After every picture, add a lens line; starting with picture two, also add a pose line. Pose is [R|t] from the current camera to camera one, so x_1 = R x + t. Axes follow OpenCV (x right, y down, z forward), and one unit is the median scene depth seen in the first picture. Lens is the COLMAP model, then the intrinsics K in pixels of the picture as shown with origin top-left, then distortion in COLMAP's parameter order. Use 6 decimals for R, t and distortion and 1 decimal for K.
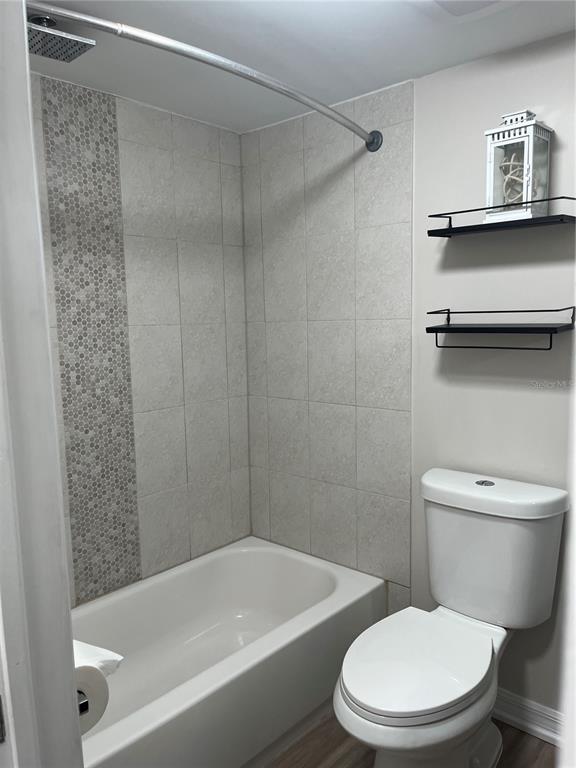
lens RADIAL K [[582.2, 0, 287.3], [0, 582.2, 380.6], [0, 0, 1]] dist [0.063852, -0.082011]
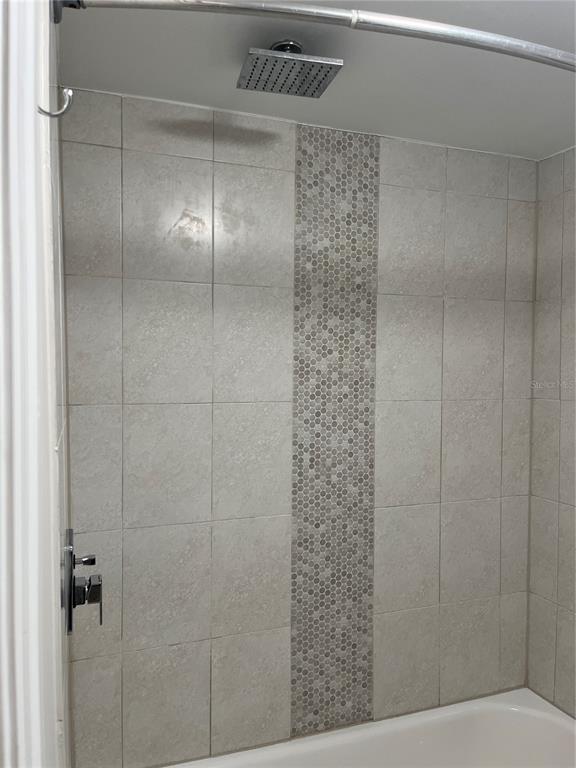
lens RADIAL K [[582.2, 0, 279.3], [0, 582.2, 392.5], [0, 0, 1]] dist [0.063852, -0.082011]
pose [[0.882649, 0.039200, -0.468395, -0.003639], [-0.074308, 0.995622, -0.056703, -0.048566], [0.464122, 0.084854, 0.881698, 0.202051]]
